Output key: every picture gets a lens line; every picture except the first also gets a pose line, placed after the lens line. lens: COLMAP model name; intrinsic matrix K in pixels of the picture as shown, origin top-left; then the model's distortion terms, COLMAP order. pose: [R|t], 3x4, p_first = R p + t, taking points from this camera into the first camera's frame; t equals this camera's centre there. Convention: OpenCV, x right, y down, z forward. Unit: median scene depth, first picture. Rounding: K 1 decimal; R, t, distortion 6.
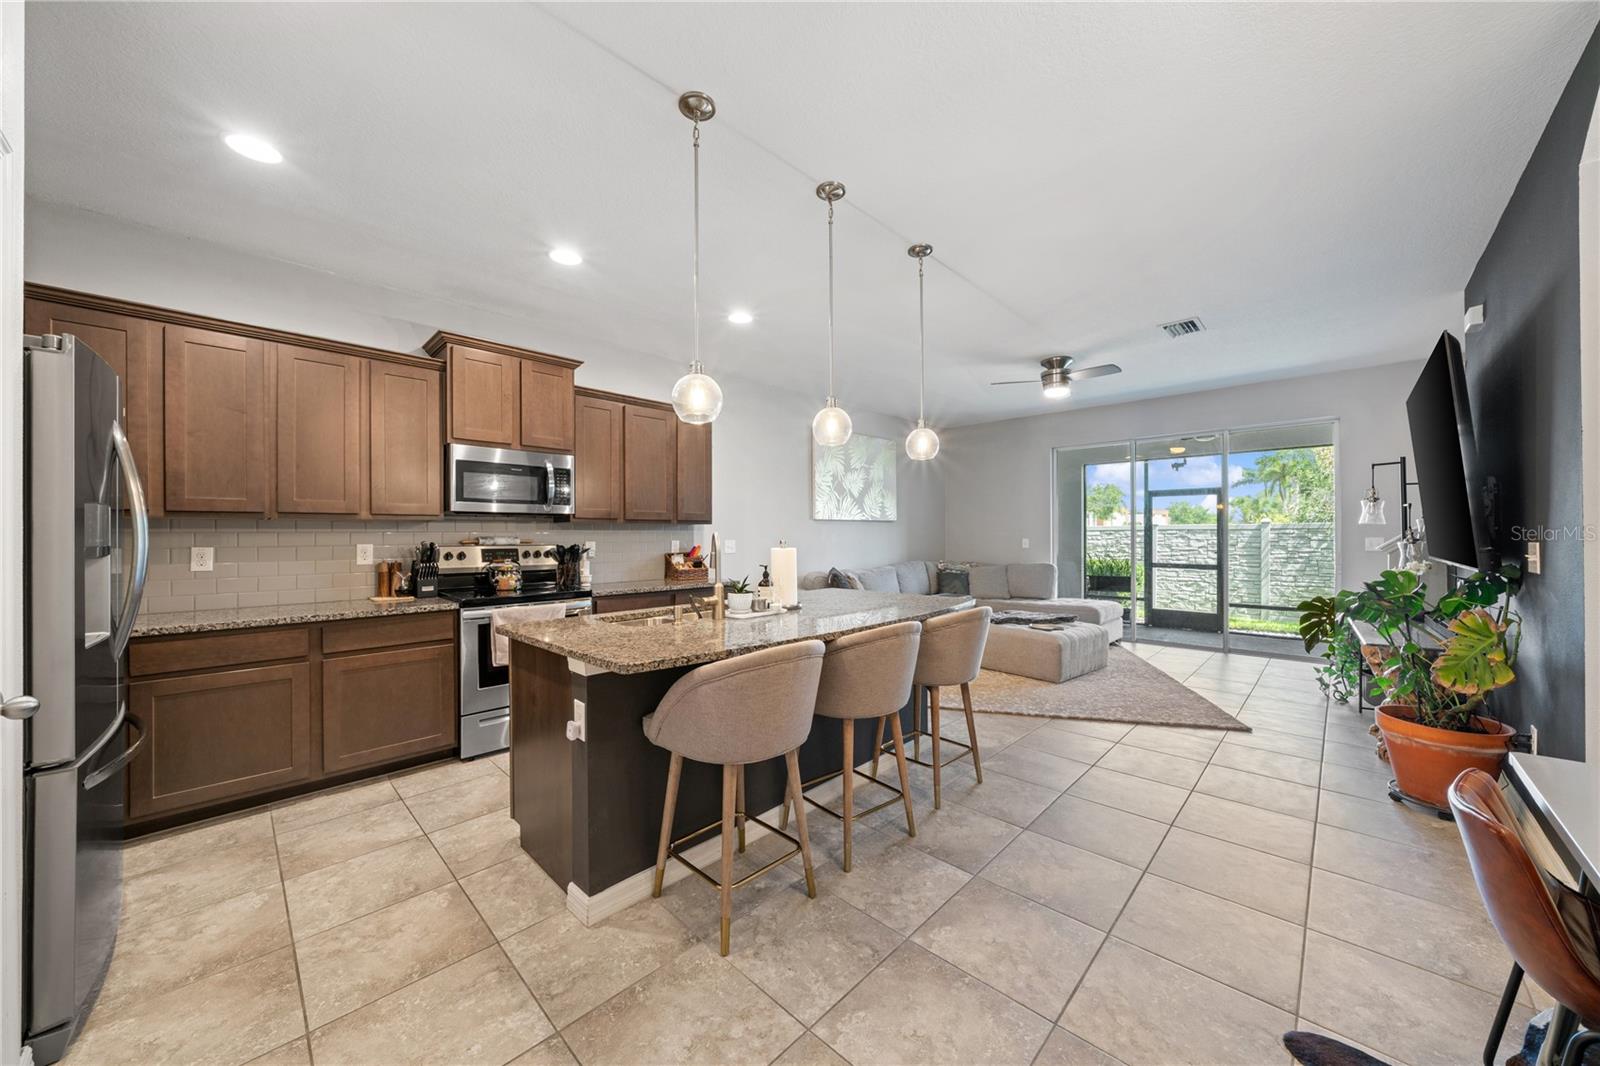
lens RADIAL K [[568.3, 0, 800.0], [0, 568.3, 533.0], [0, 0, 1]] dist [-0.001974, -0.000126]
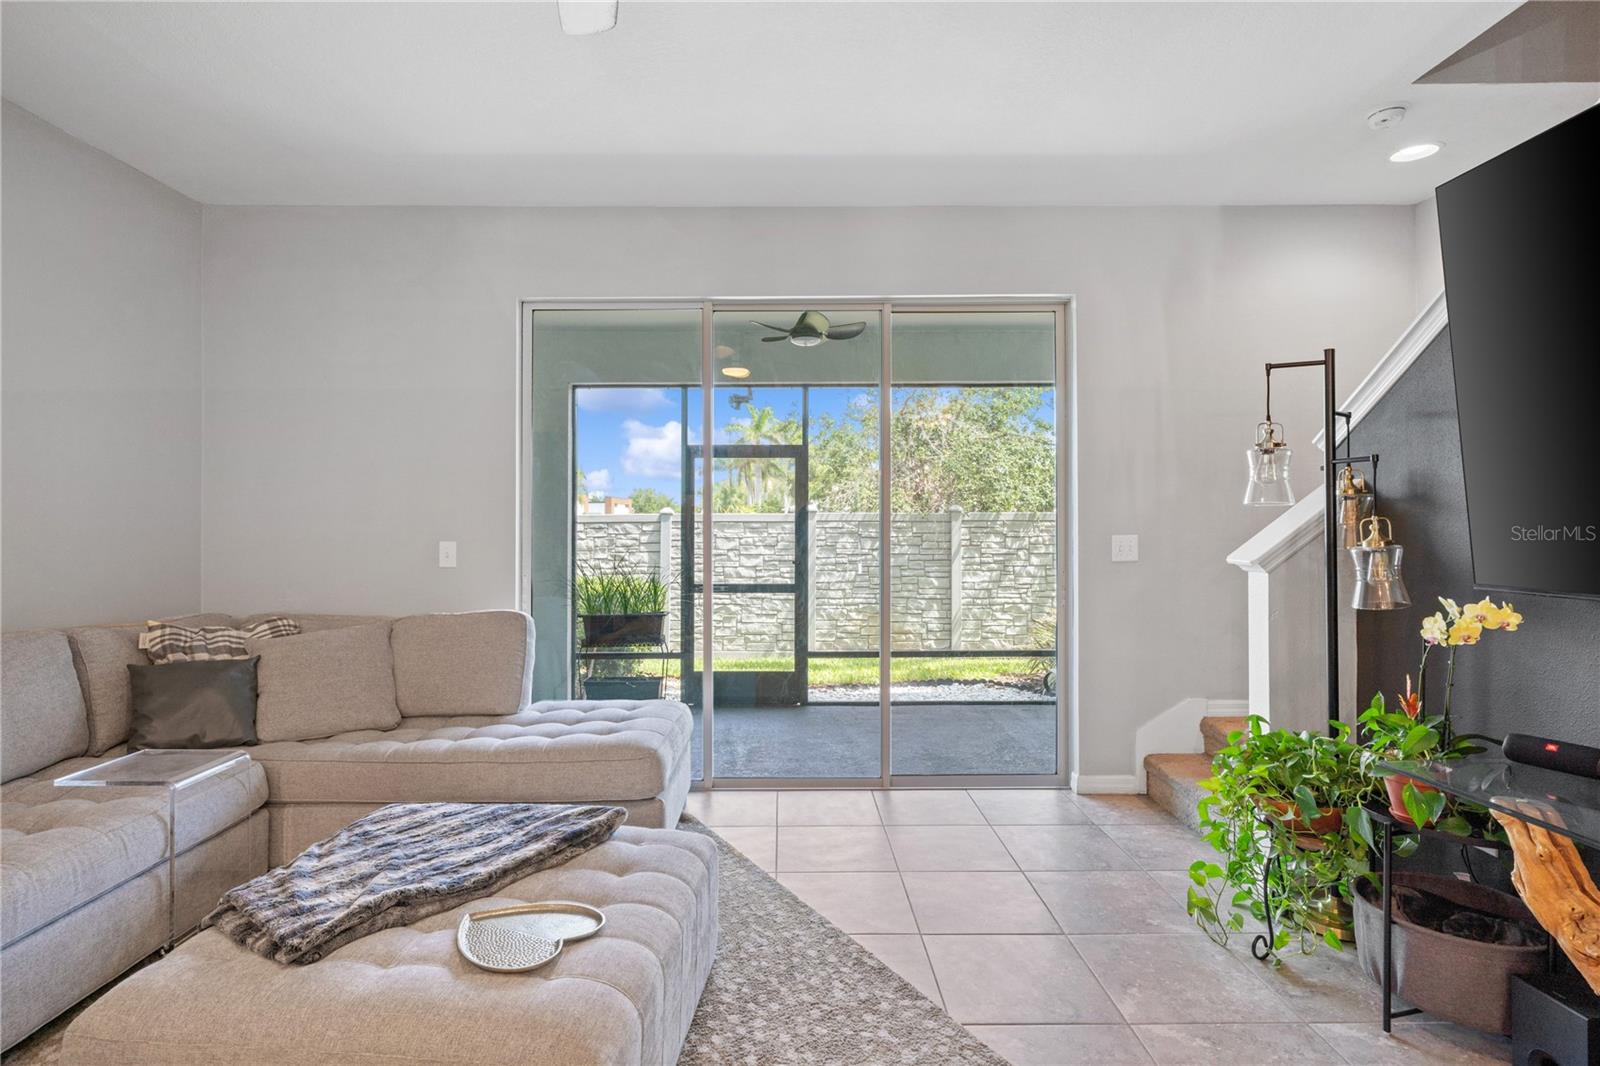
lens RADIAL K [[802.9, 0, 783.2], [0, 802.9, 511.5], [0, 0, 1]] dist [0.005834, -0.000015]
pose [[0.719487, 0.014668, 0.694351, 0.175623], [-0.000768, 0.999793, -0.020326, 0.000933], [-0.694505, 0.014091, 0.719350, 0.435578]]
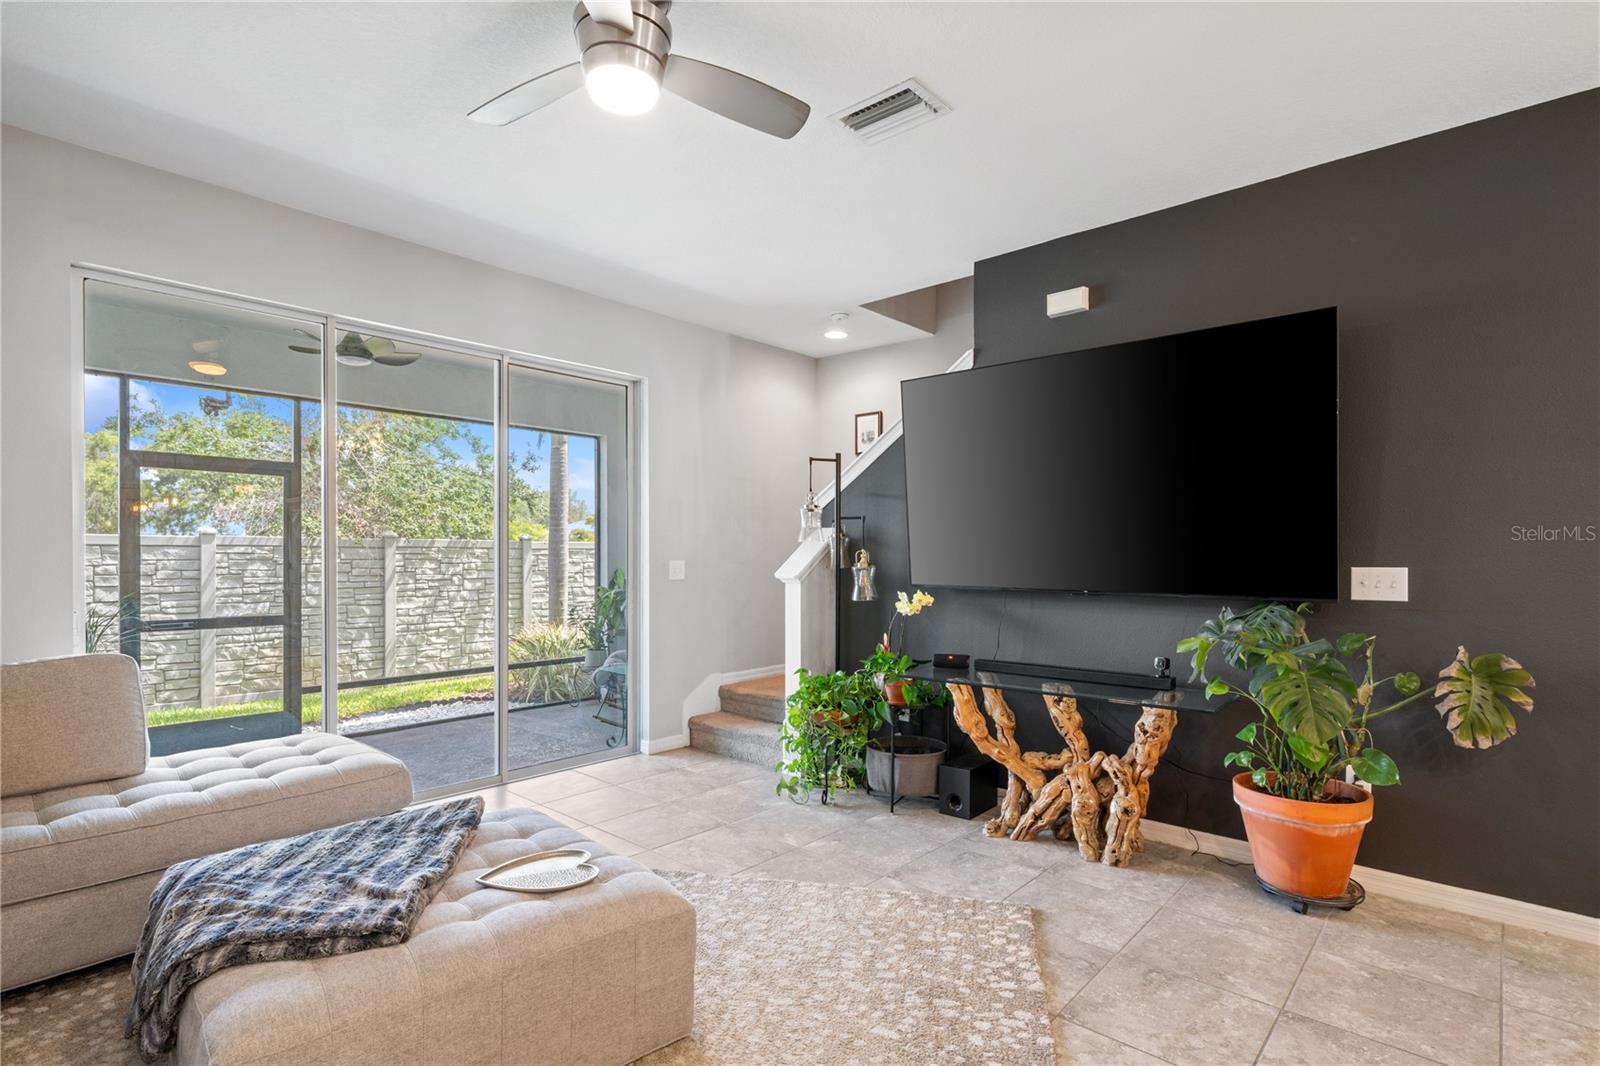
lens RADIAL K [[788.3, 0, 804.9], [0, 788.3, 550.8], [0, 0, 1]] dist [0.003178, 0.000293]
pose [[-0.037474, 0.007365, 0.999270, 0.010726], [-0.005286, 0.999957, -0.007569, 0.001404], [-0.999284, -0.005566, -0.037433, 0.557067]]
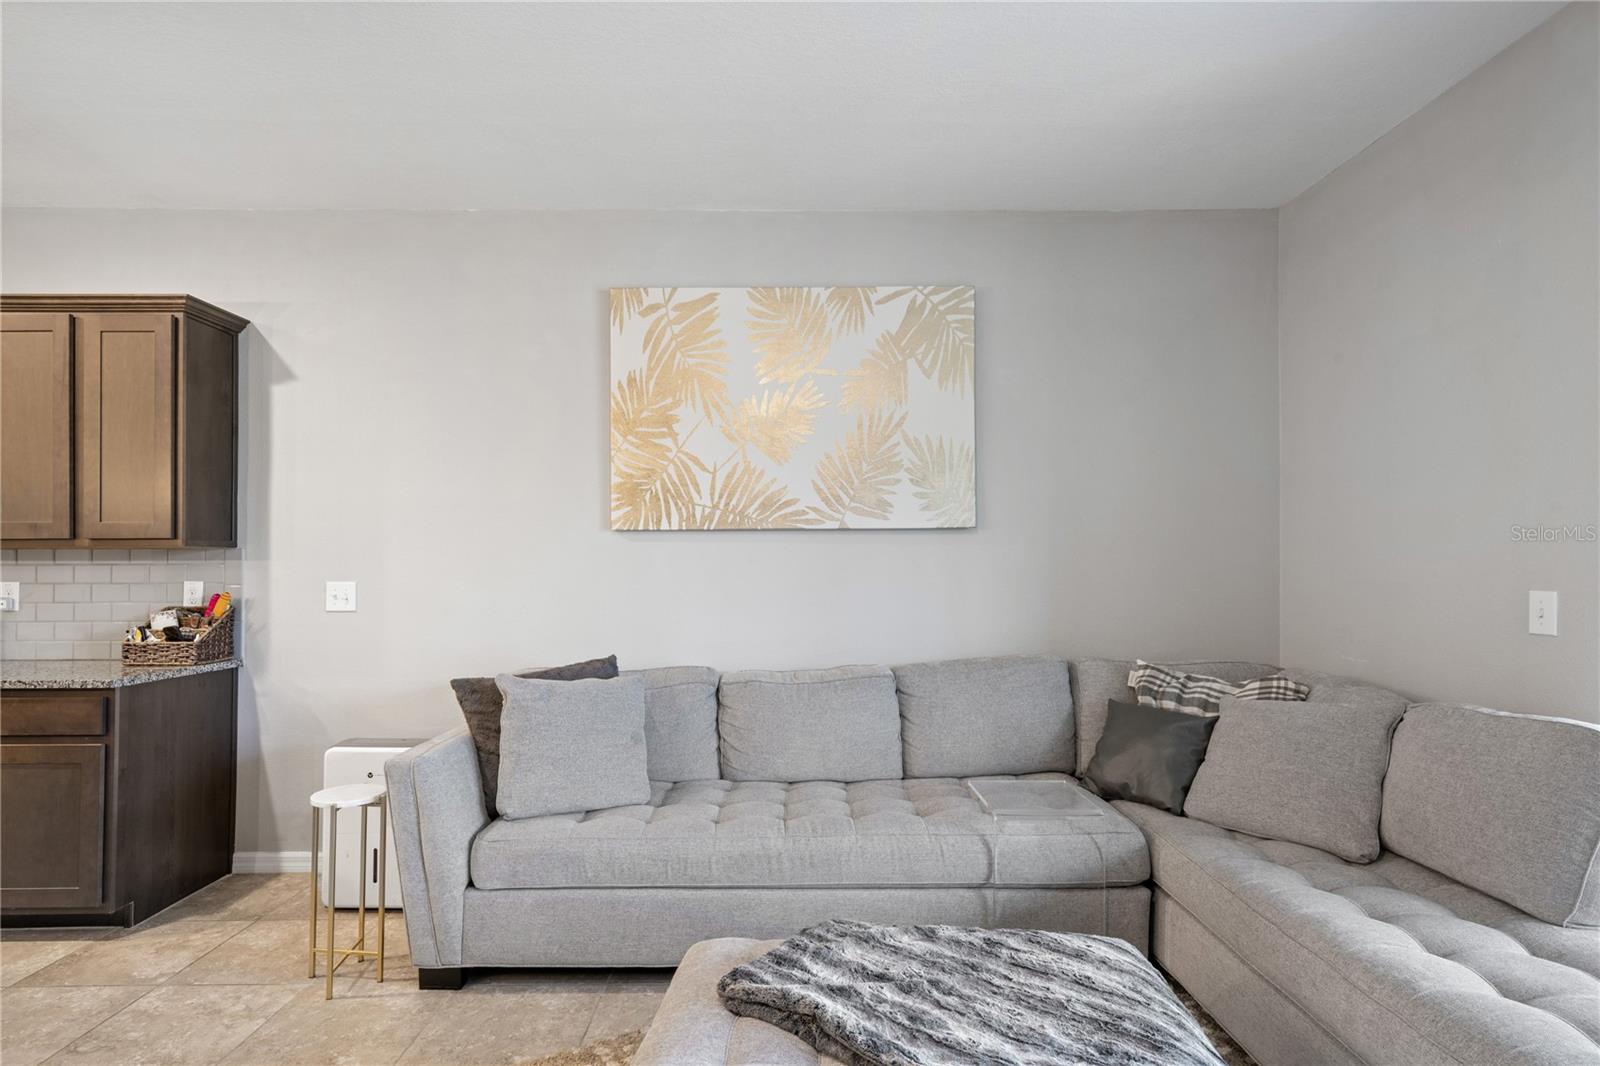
lens RADIAL K [[795.2, 0, 794.6], [0, 795.2, 565.3], [0, 0, 1]] dist [0.001801, 0.000087]
pose [[0.699429, -0.000531, -0.714701, 0.375420], [0.000751, 1.000000, -0.000008, 0.000190], [0.714701, -0.000531, 0.699430, 0.535177]]
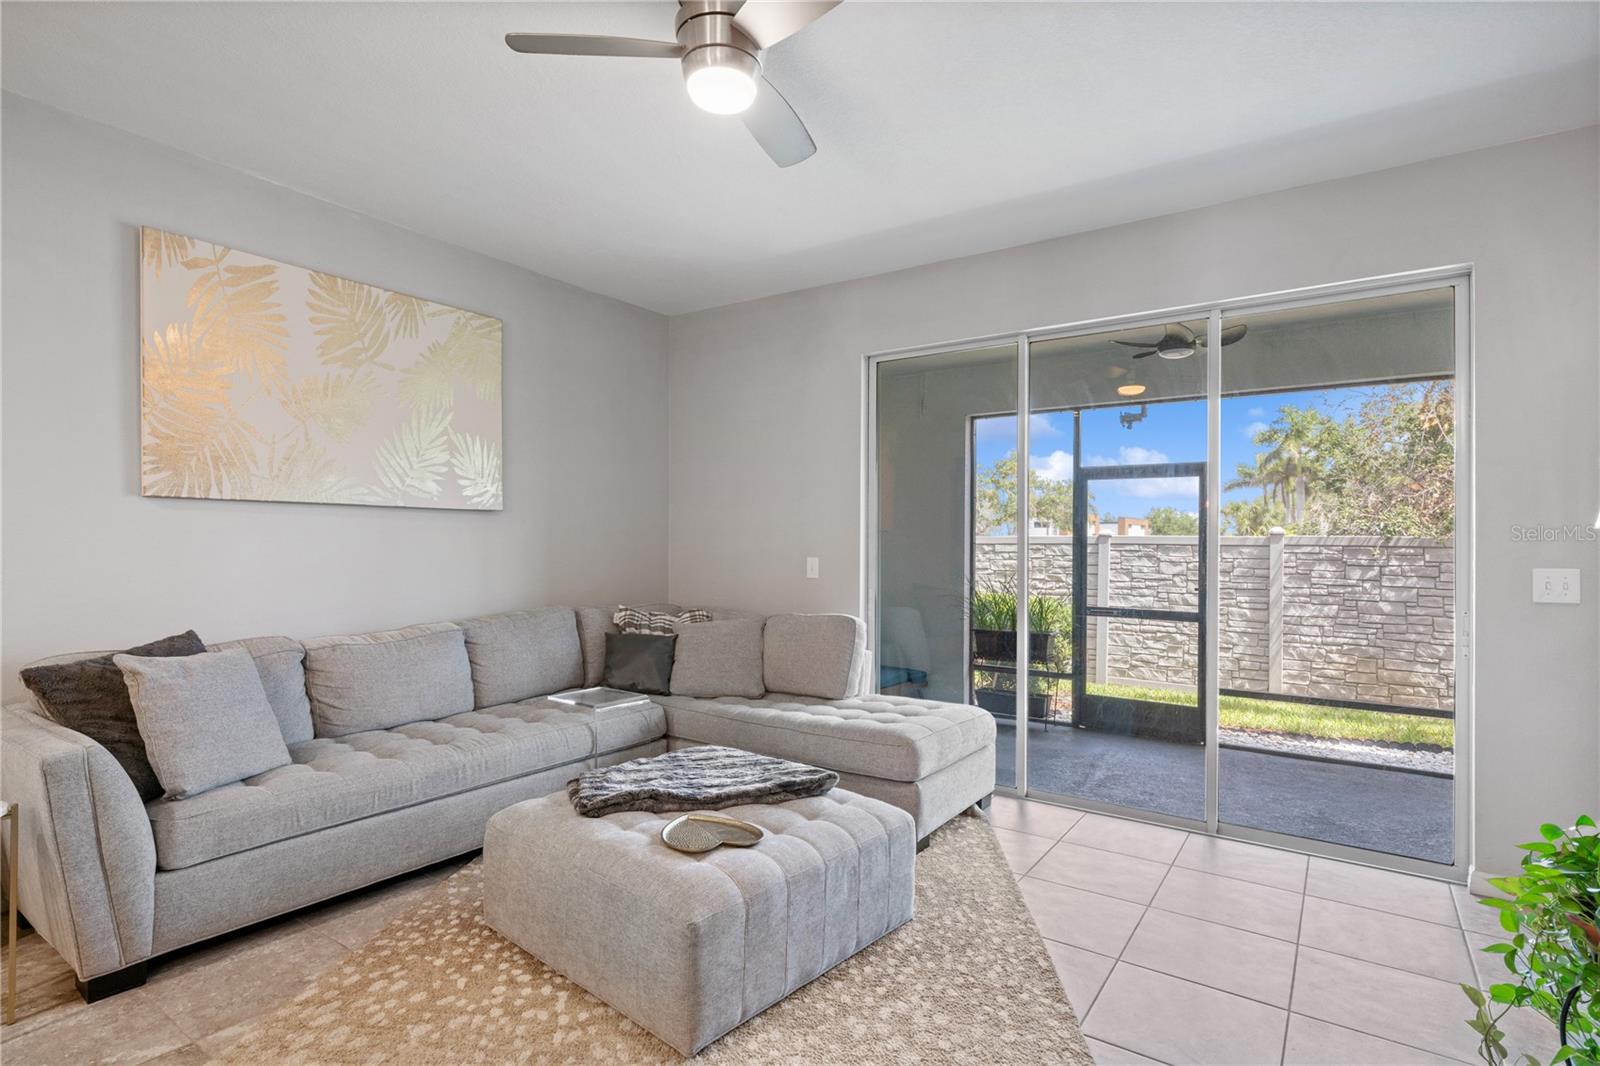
lens RADIAL K [[796.5, 0, 800.0], [0, 796.5, 533.0], [0, 0, 1]] dist [0.004579, 0.001041]
pose [[0.986833, 0.017912, 0.160746, 0.257575], [-0.015839, 0.999774, -0.014172, -0.000254], [-0.160964, 0.011440, 0.986894, 0.339826]]
